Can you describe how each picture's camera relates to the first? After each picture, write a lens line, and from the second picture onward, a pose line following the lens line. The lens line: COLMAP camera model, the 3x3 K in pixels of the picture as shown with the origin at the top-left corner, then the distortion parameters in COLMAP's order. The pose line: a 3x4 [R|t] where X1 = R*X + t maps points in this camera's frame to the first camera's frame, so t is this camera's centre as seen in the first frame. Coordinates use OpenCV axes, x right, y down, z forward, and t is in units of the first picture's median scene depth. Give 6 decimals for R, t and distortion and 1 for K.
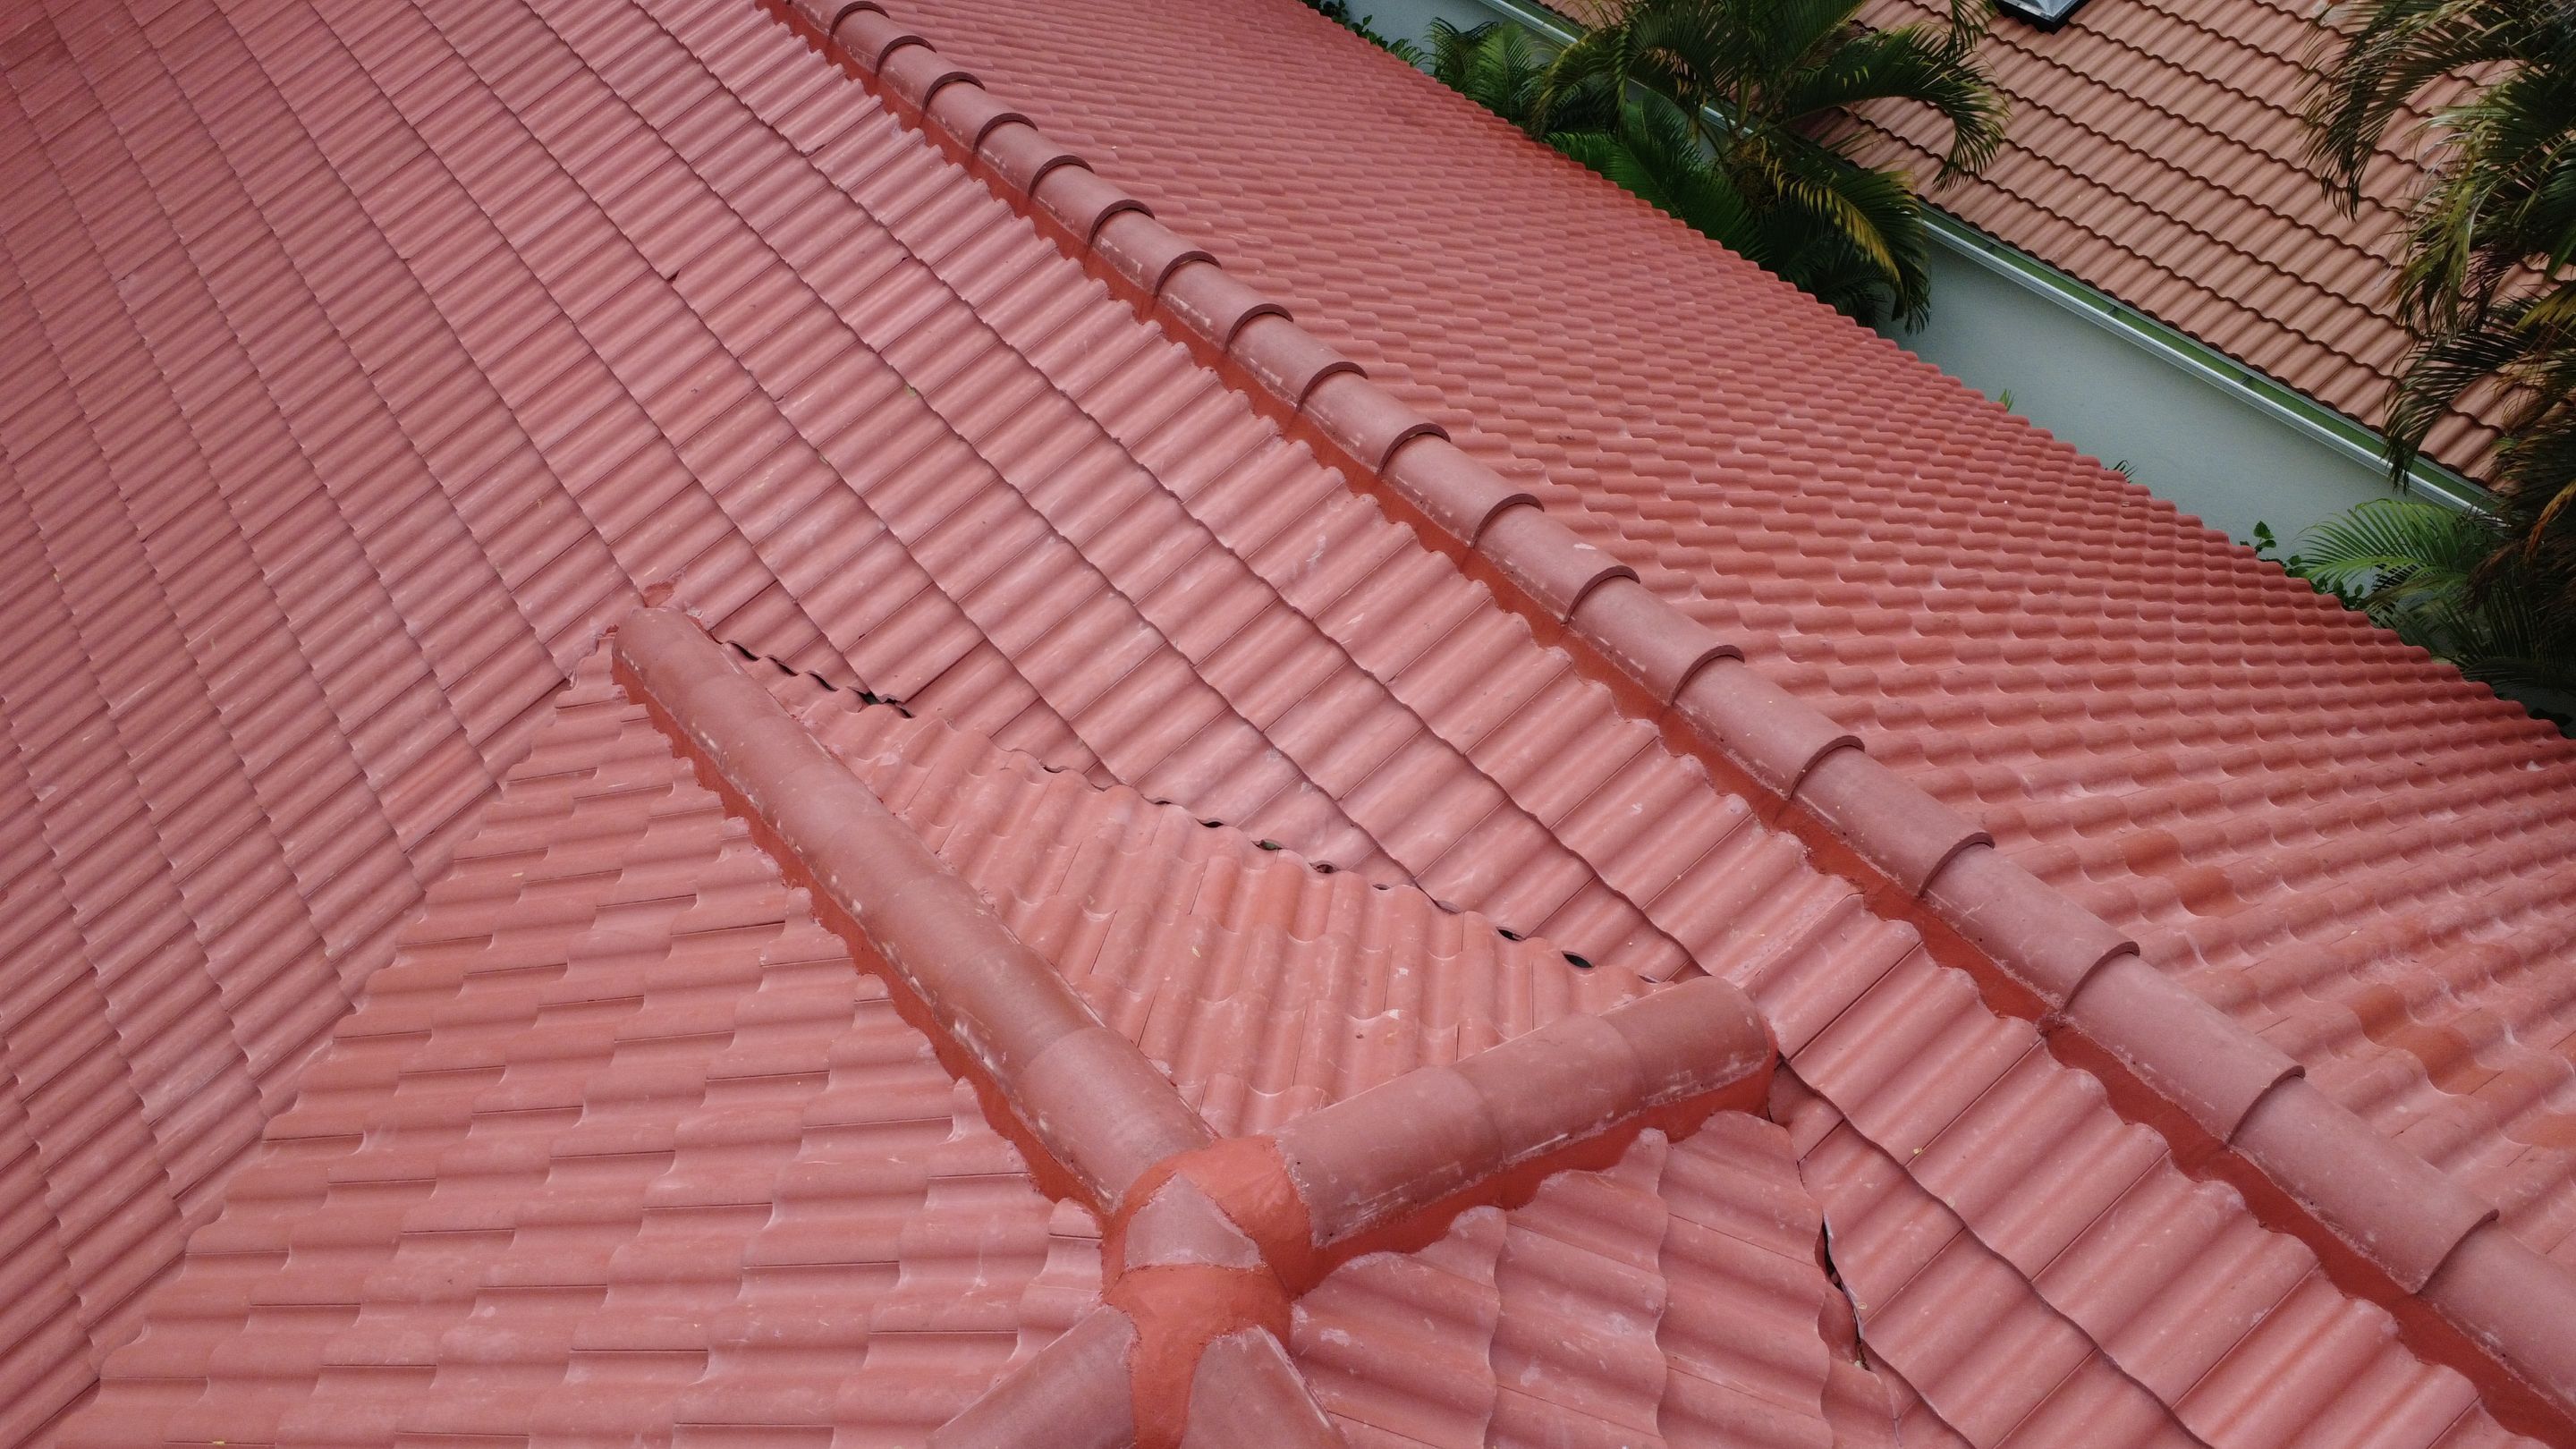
lens RADIAL K [[1889.3, 0, 1280.5], [0, 1889.3, 725.2], [0, 0, 1]] dist [-0.008745, -0.003354]
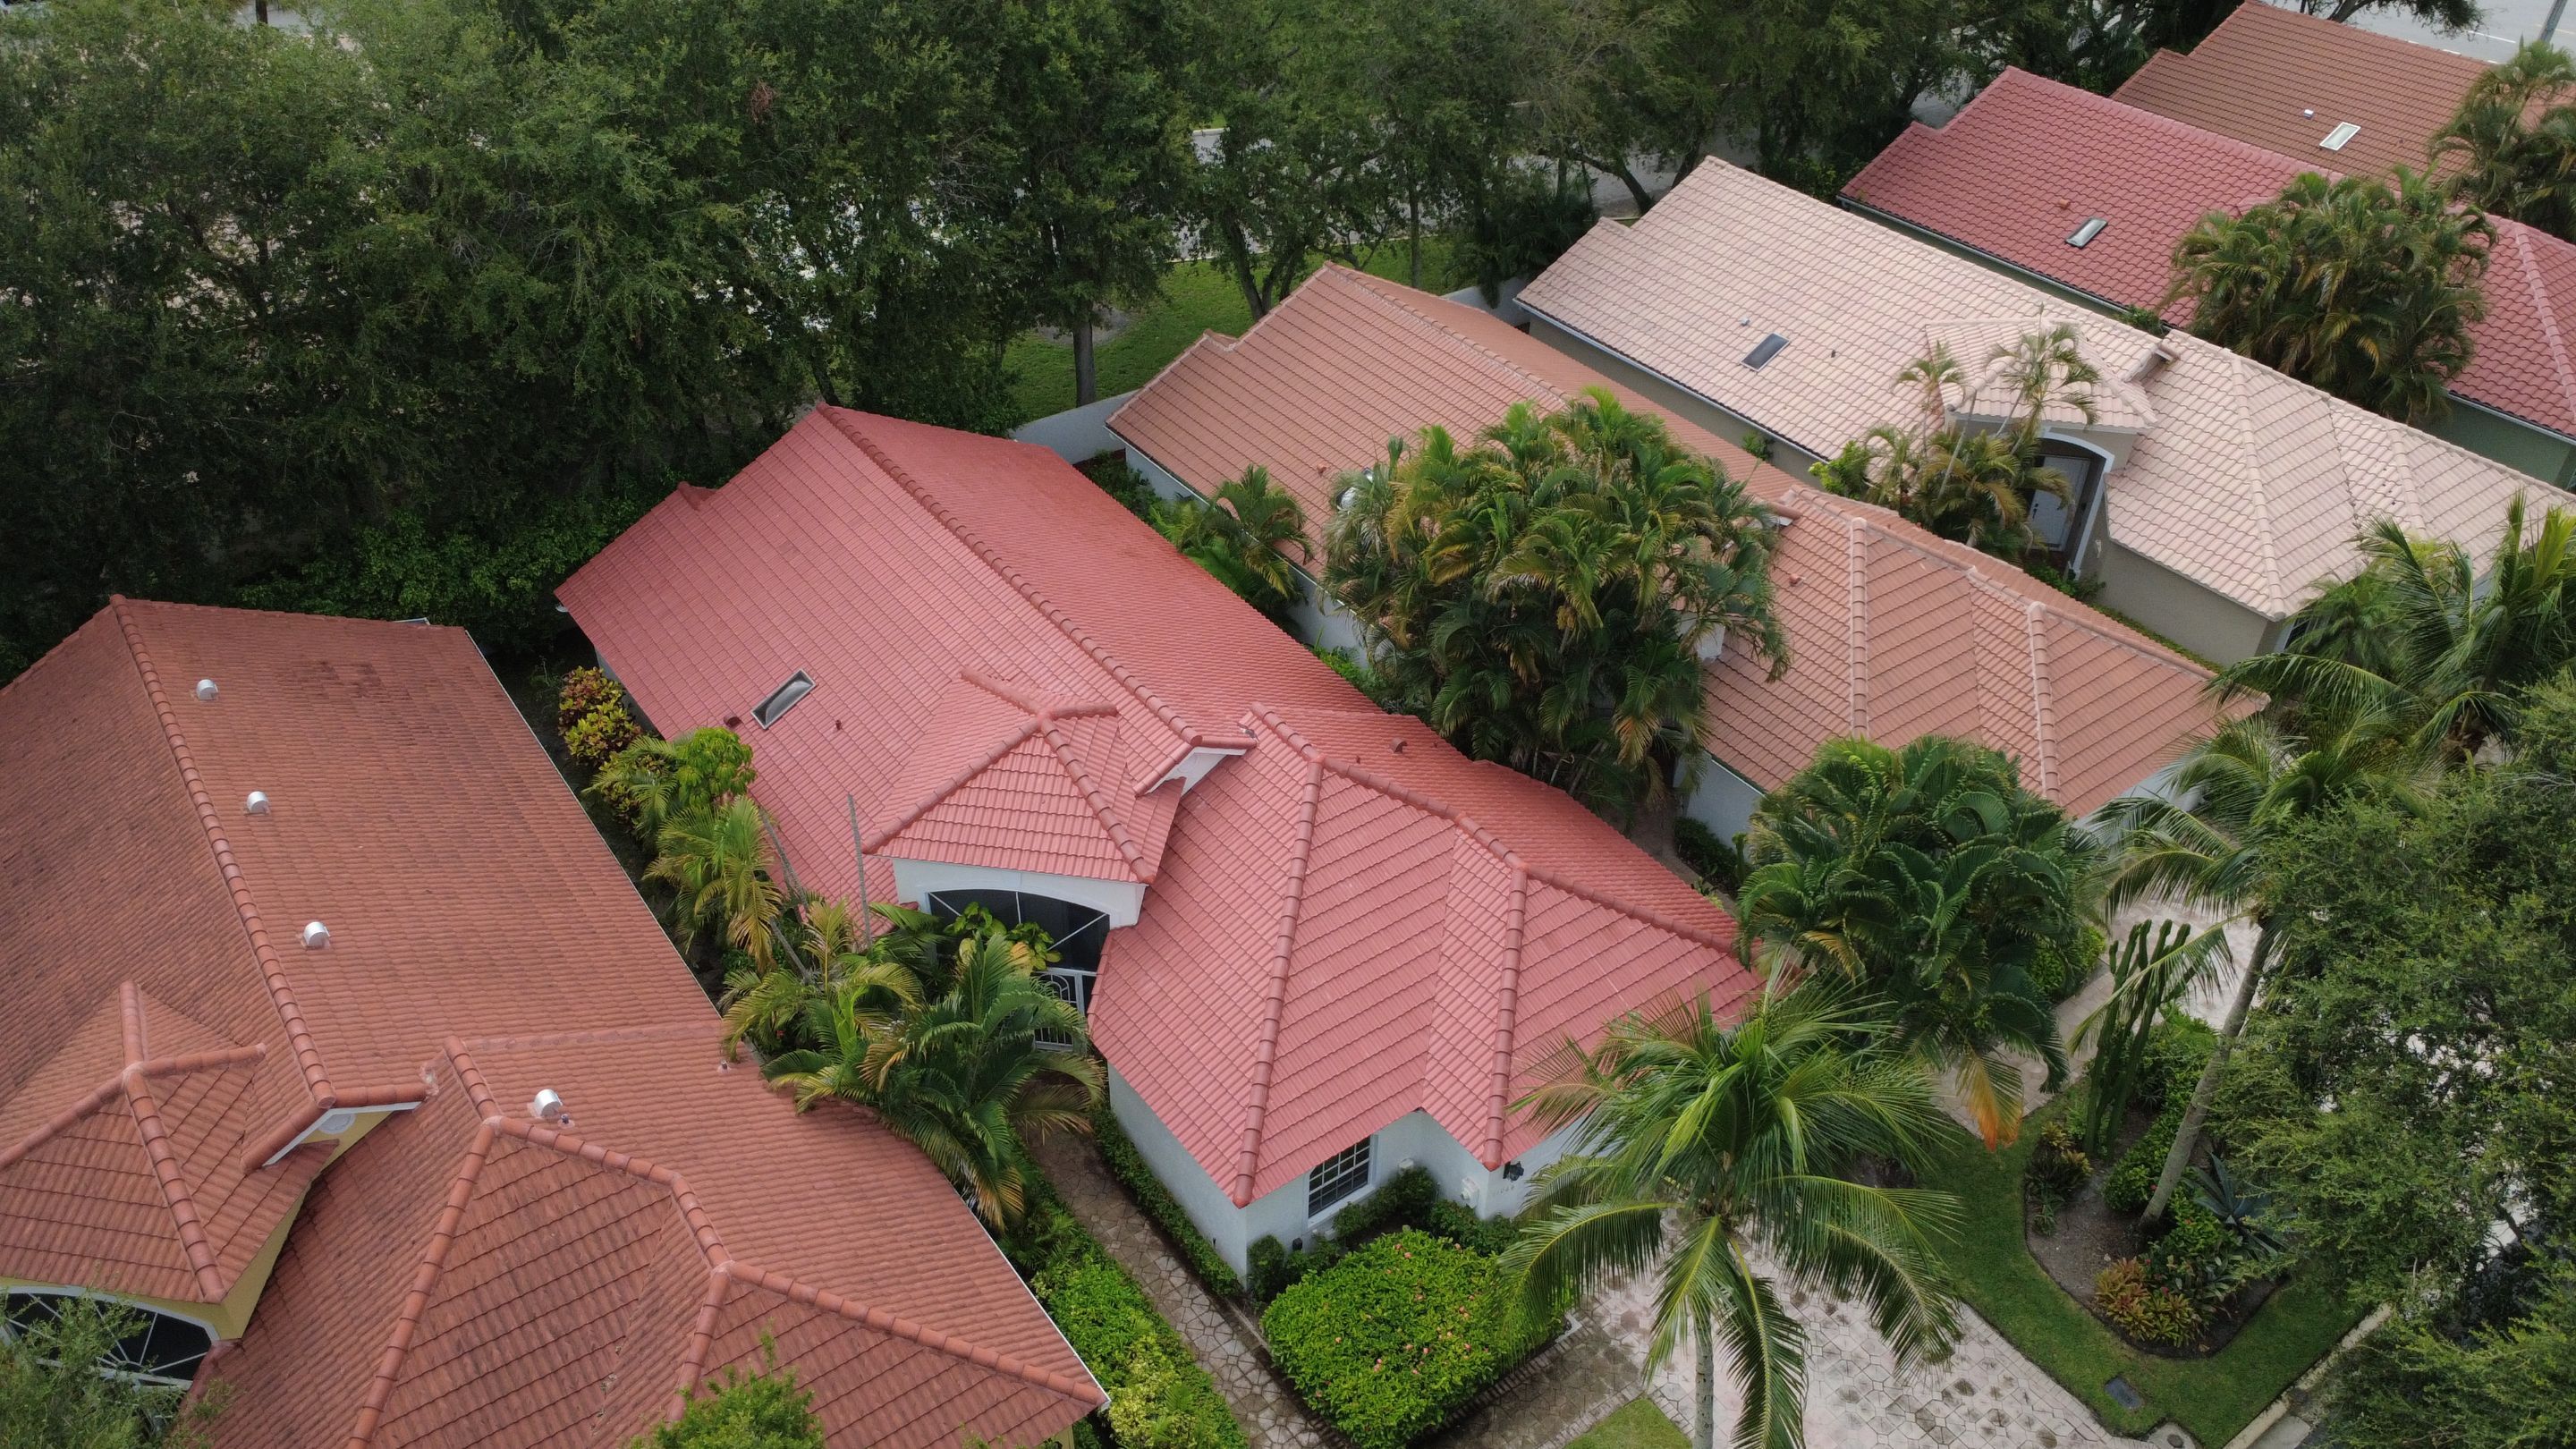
lens RADIAL K [[1883.7, 0, 1288.0], [0, 1883.7, 724.5], [0, 0, 1]] dist [-0.032449, -0.001118]
pose [[0.999948, -0.009358, 0.003936, 0.837794], [0.009729, 0.994081, -0.108208, 0.973915], [-0.002900, 0.108241, 0.994120, -6.207500]]
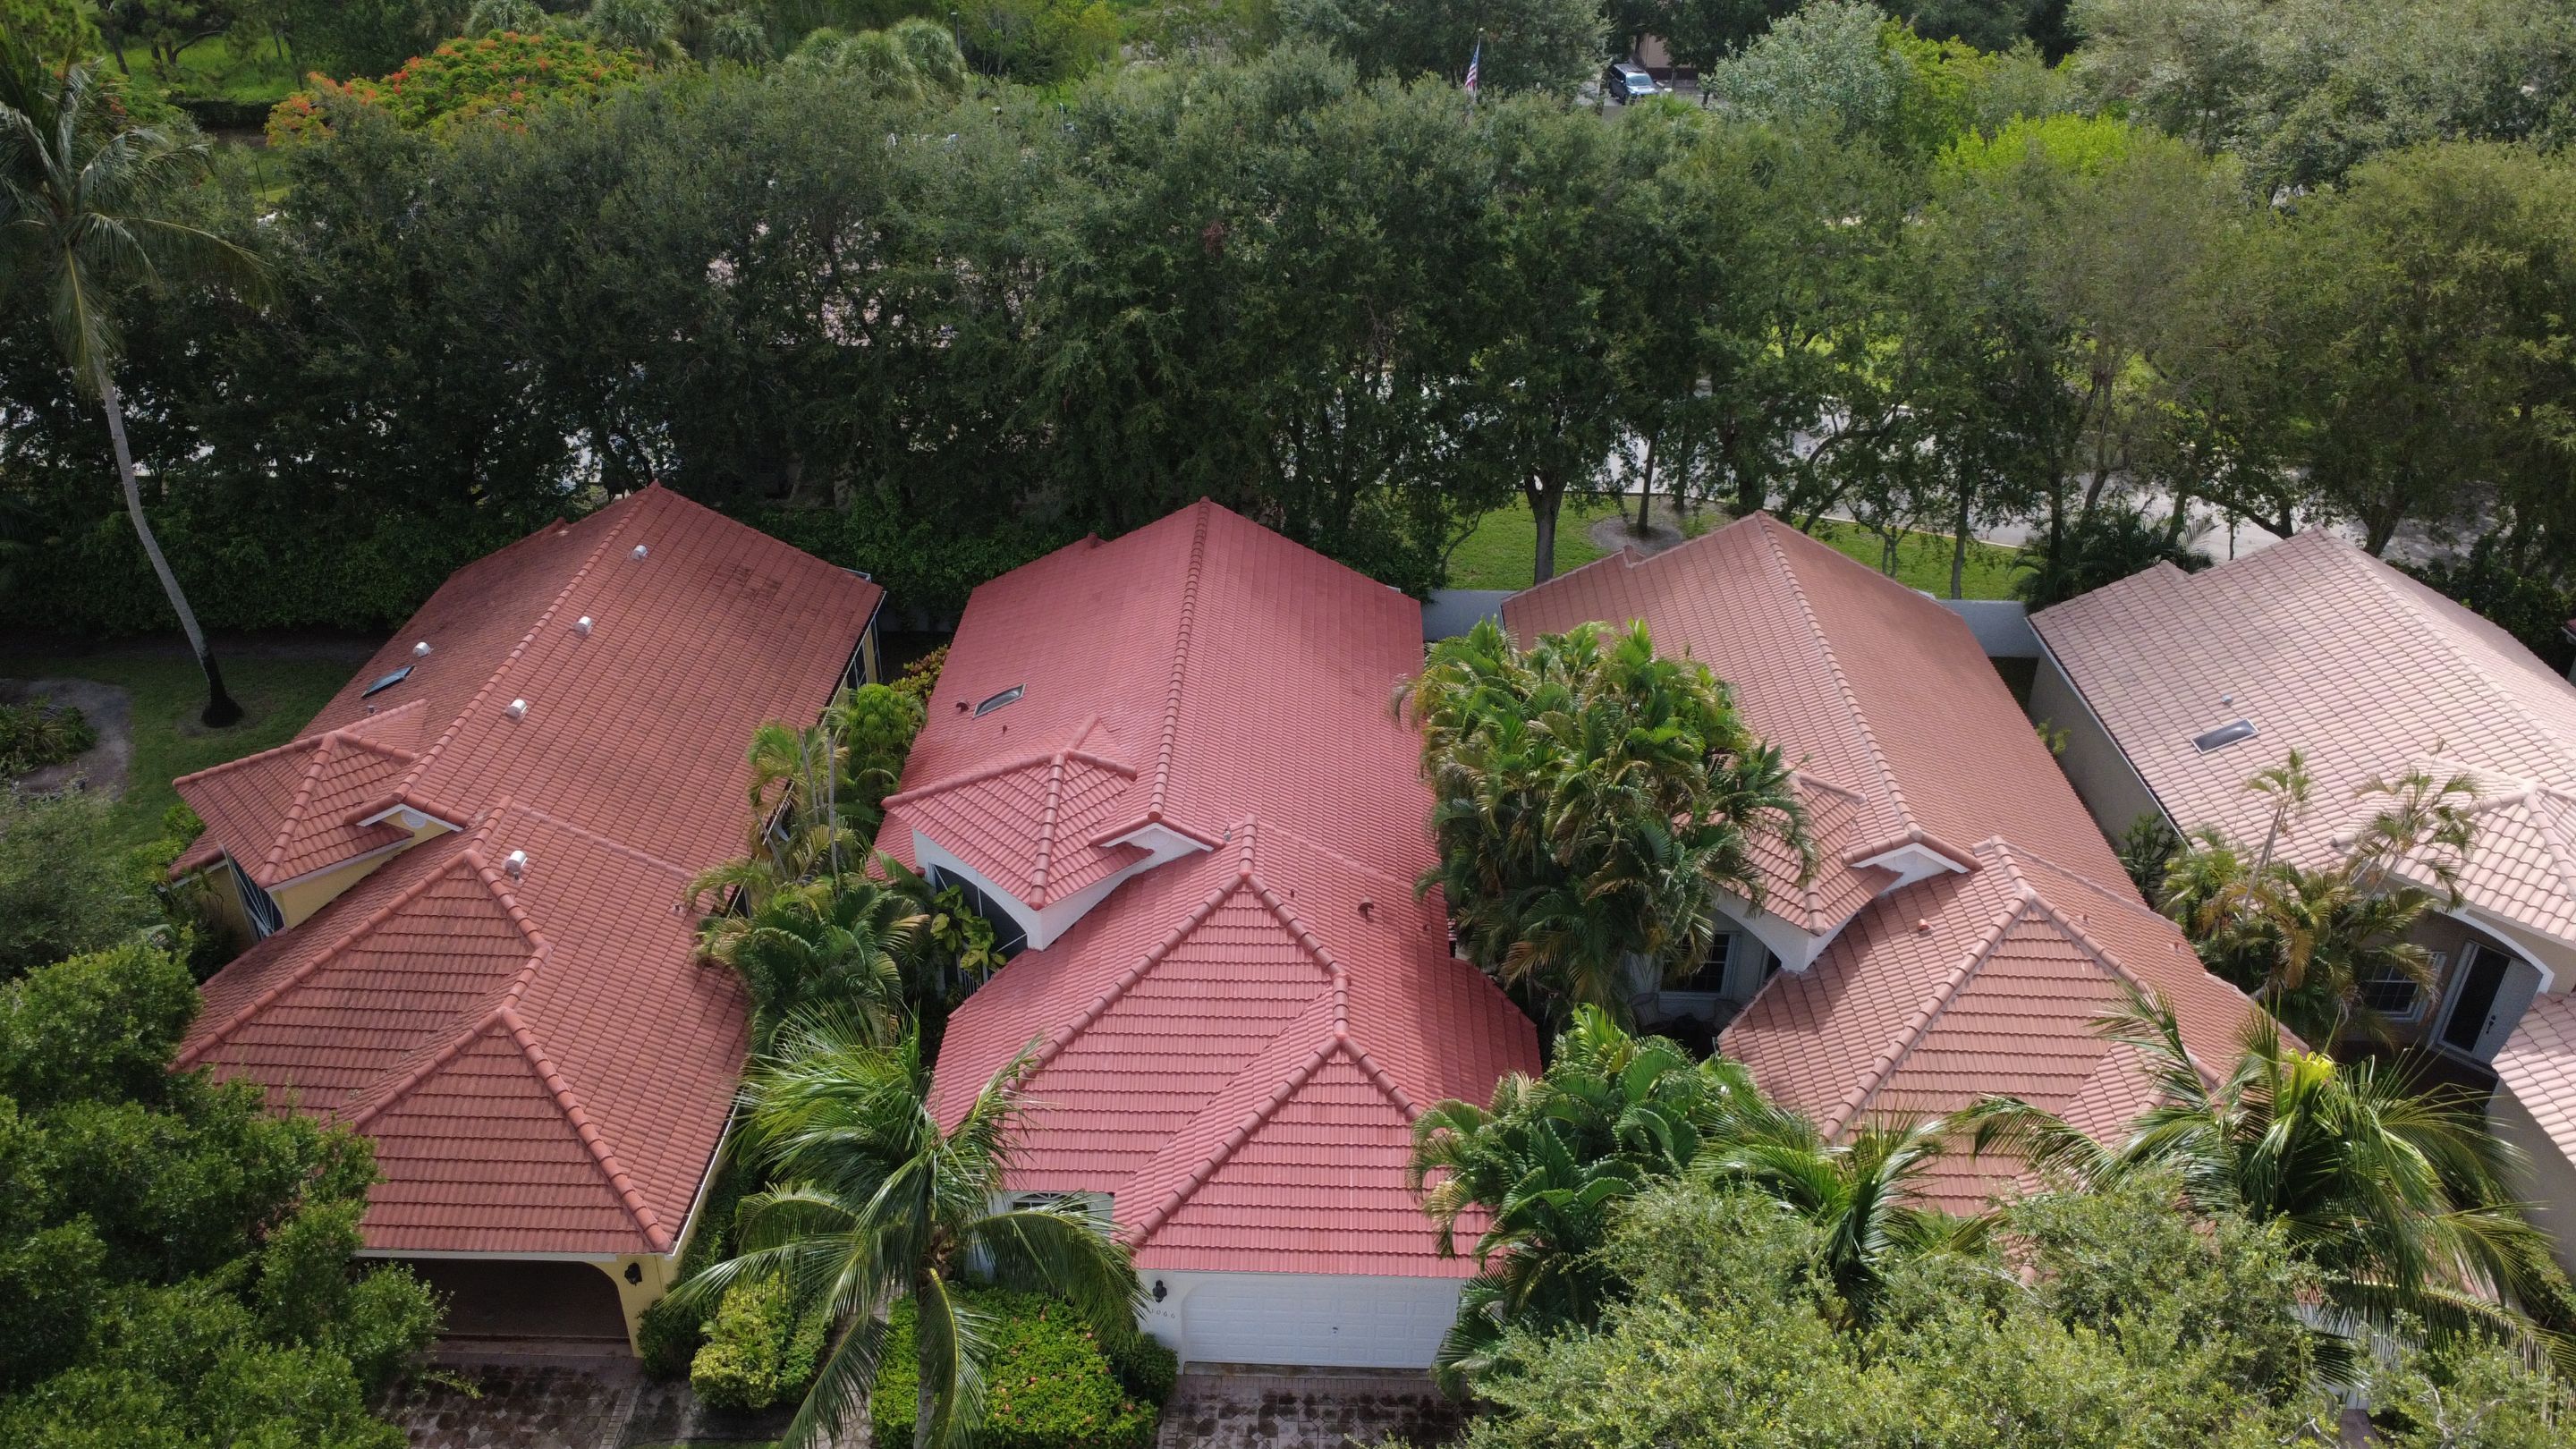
lens RADIAL K [[1867.3, 0, 1287.7], [0, 1867.3, 740.3], [0, 0, 1]] dist [0.002897, 0.002564]
pose [[0.792239, 0.291187, -0.536254, 4.842457], [-0.410671, 0.904425, -0.115604, 0.650711], [0.451339, 0.311810, 0.836103, -5.418737]]
